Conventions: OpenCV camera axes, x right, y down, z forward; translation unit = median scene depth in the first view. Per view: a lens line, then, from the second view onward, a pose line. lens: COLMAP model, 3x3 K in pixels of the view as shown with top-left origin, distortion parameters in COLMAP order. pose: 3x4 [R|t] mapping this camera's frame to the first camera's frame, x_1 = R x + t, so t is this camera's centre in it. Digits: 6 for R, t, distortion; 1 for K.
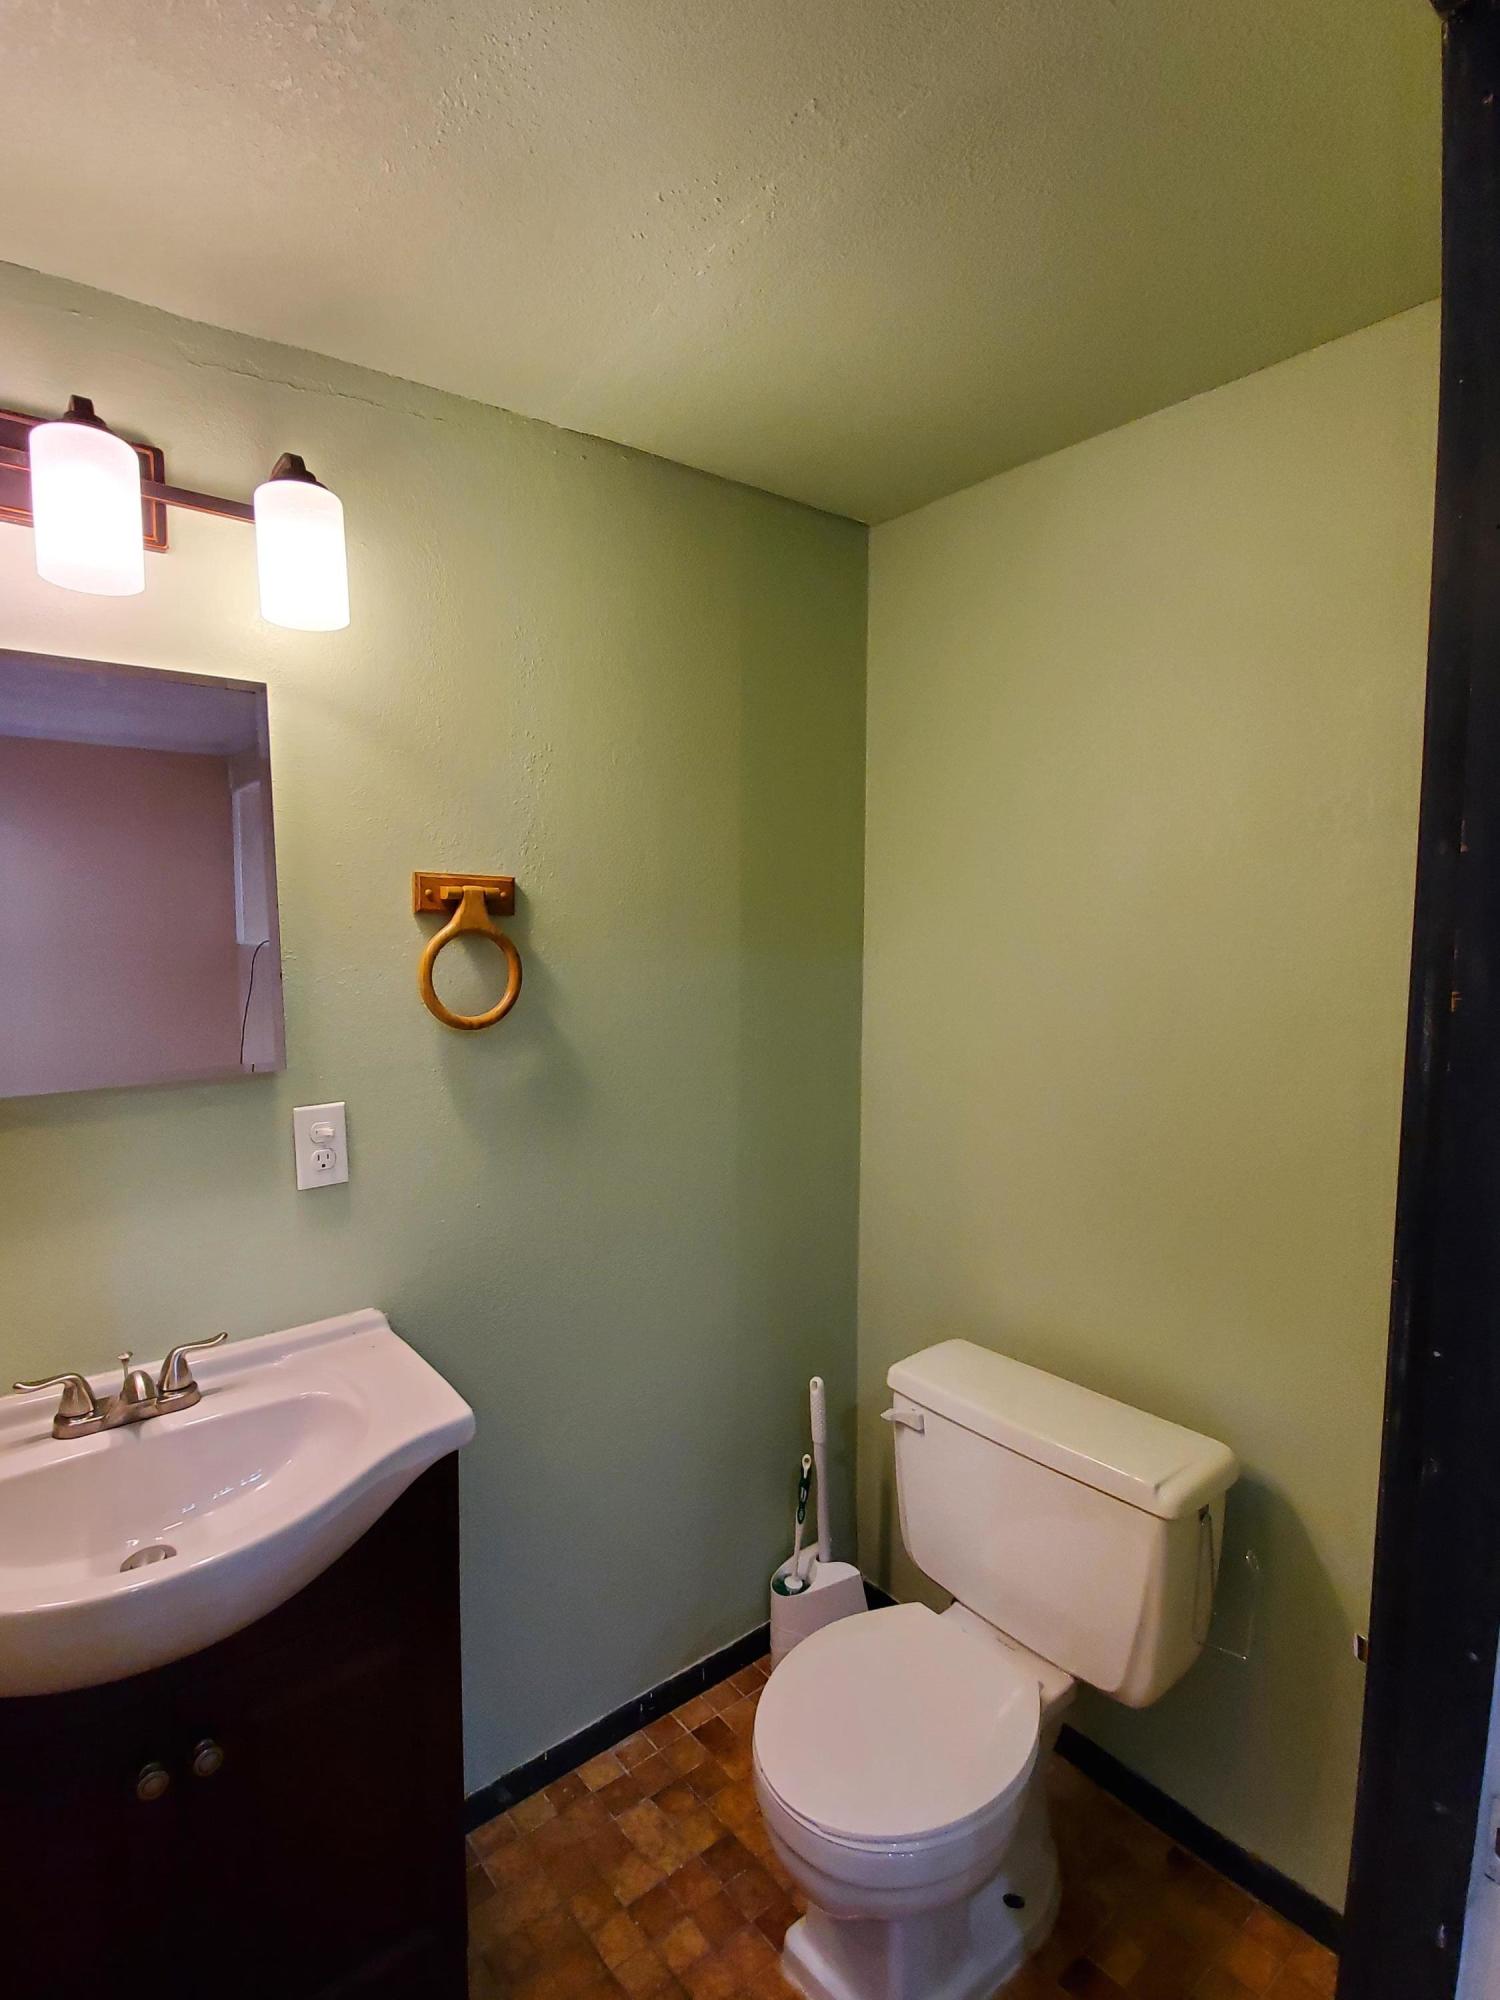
lens RADIAL K [[973.8, 0, 738.3], [0, 973.8, 1006.8], [0, 0, 1]] dist [-0.006511, -0.004839]
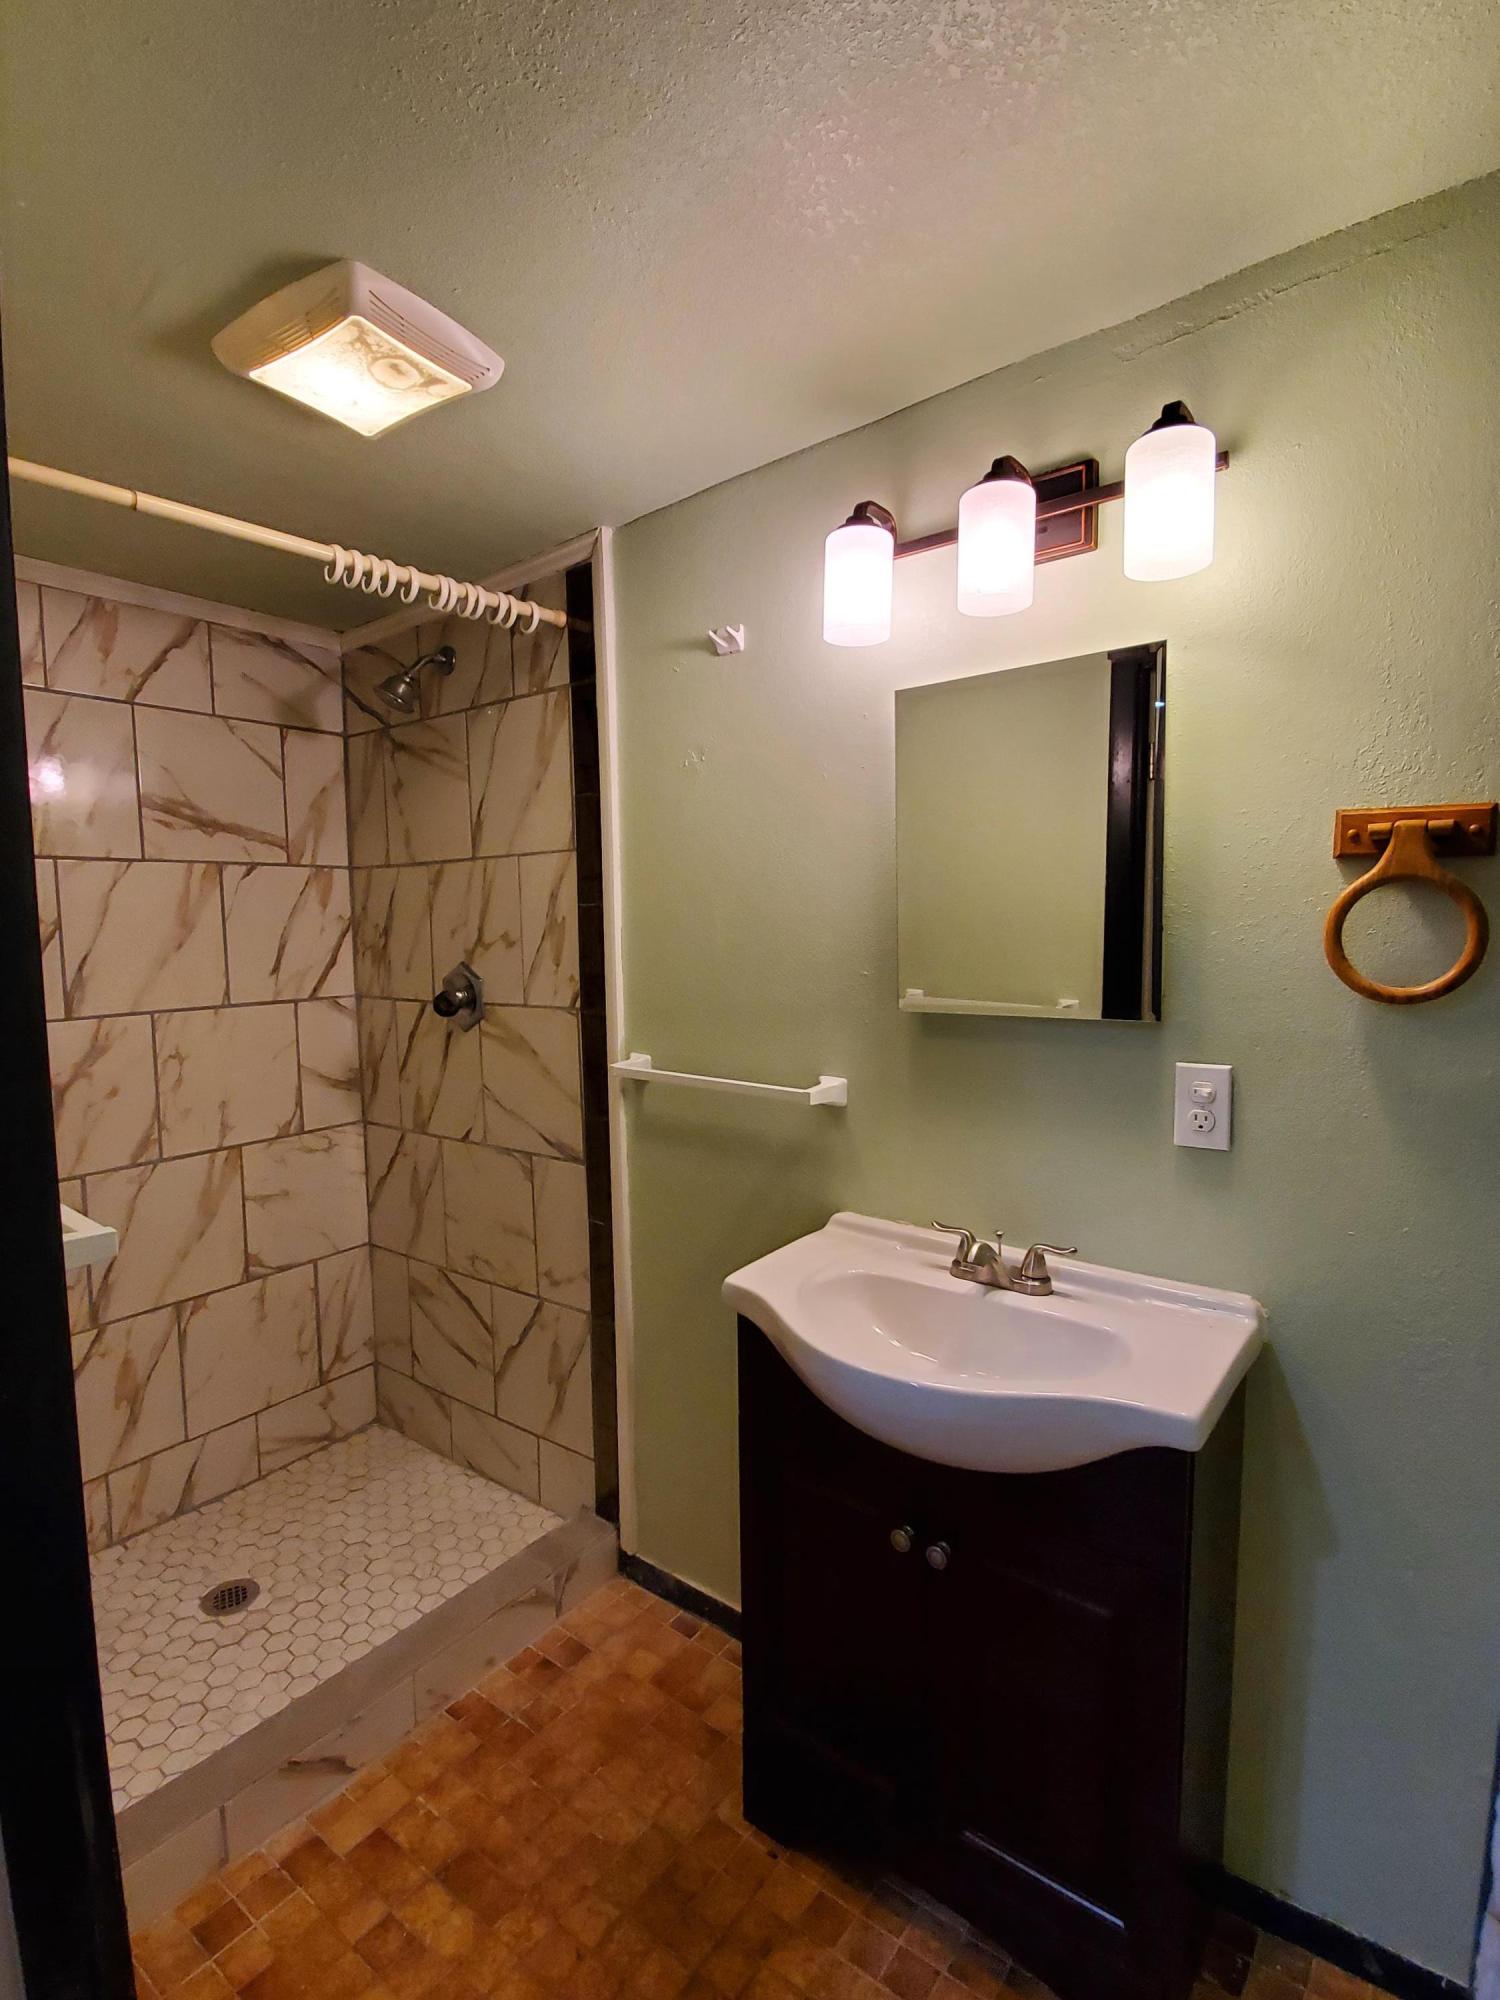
lens RADIAL K [[973.8, 0, 737.6], [0, 973.8, 1002.5], [0, 0, 1]] dist [-0.006511, -0.004839]
pose [[0.206678, 0.084060, -0.974791, 0.406245], [-0.058569, 0.995579, 0.073434, -0.004186], [0.976655, 0.041915, 0.210687, 0.333930]]
